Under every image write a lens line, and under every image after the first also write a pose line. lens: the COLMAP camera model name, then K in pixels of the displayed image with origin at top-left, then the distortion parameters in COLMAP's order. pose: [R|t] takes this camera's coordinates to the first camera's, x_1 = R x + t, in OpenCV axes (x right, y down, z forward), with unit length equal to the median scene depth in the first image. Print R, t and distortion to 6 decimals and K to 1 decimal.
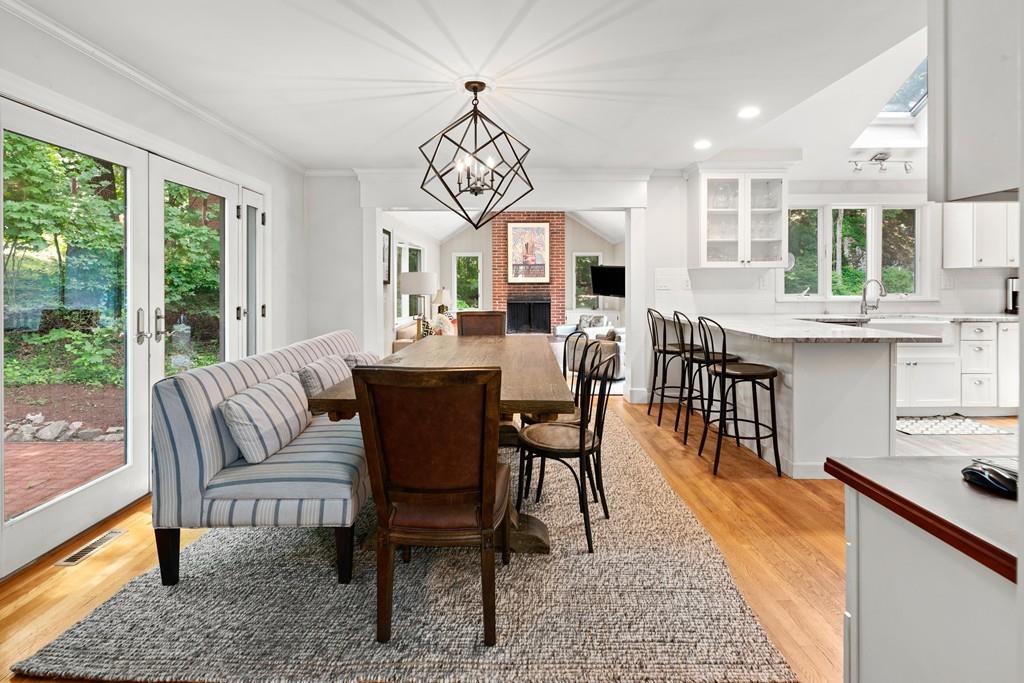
lens RADIAL K [[449.5, 0, 521.4], [0, 449.5, 288.1], [0, 0, 1]] dist [0.003617, -0.000240]
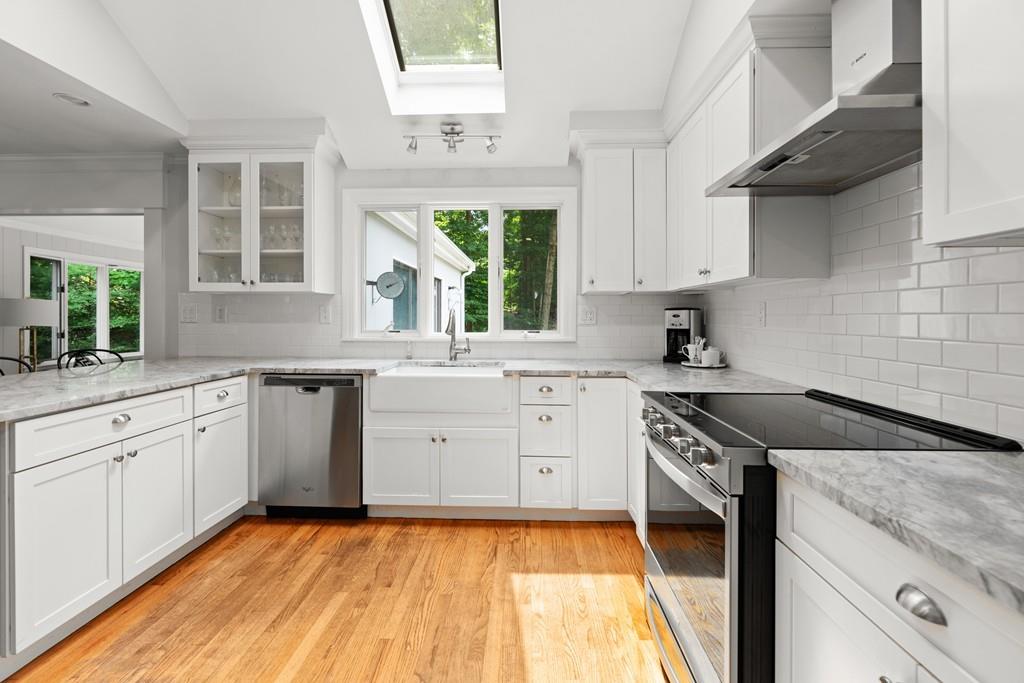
lens RADIAL K [[449.5, 0, 518.0], [0, 449.5, 318.4], [0, 0, 1]] dist [0.003617, -0.000240]
pose [[0.998893, 0.006505, -0.046590, 0.938426], [-0.006697, 0.999970, -0.003976, -0.004756], [0.046563, 0.004284, 0.998906, 0.331400]]
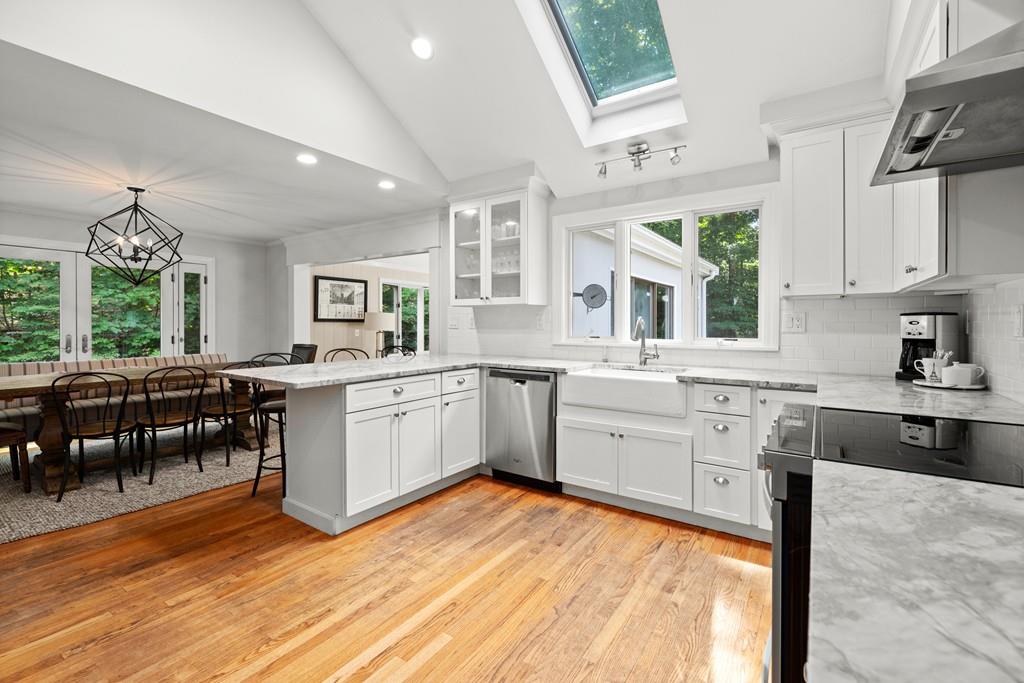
lens RADIAL K [[449.5, 0, 519.1], [0, 449.5, 328.0], [0, 0, 1]] dist [0.003617, -0.000240]
pose [[0.822898, 0.010290, -0.568096, 1.063639], [-0.008325, 0.999947, 0.006053, -0.005747], [0.568128, -0.000252, 0.822940, 0.296390]]
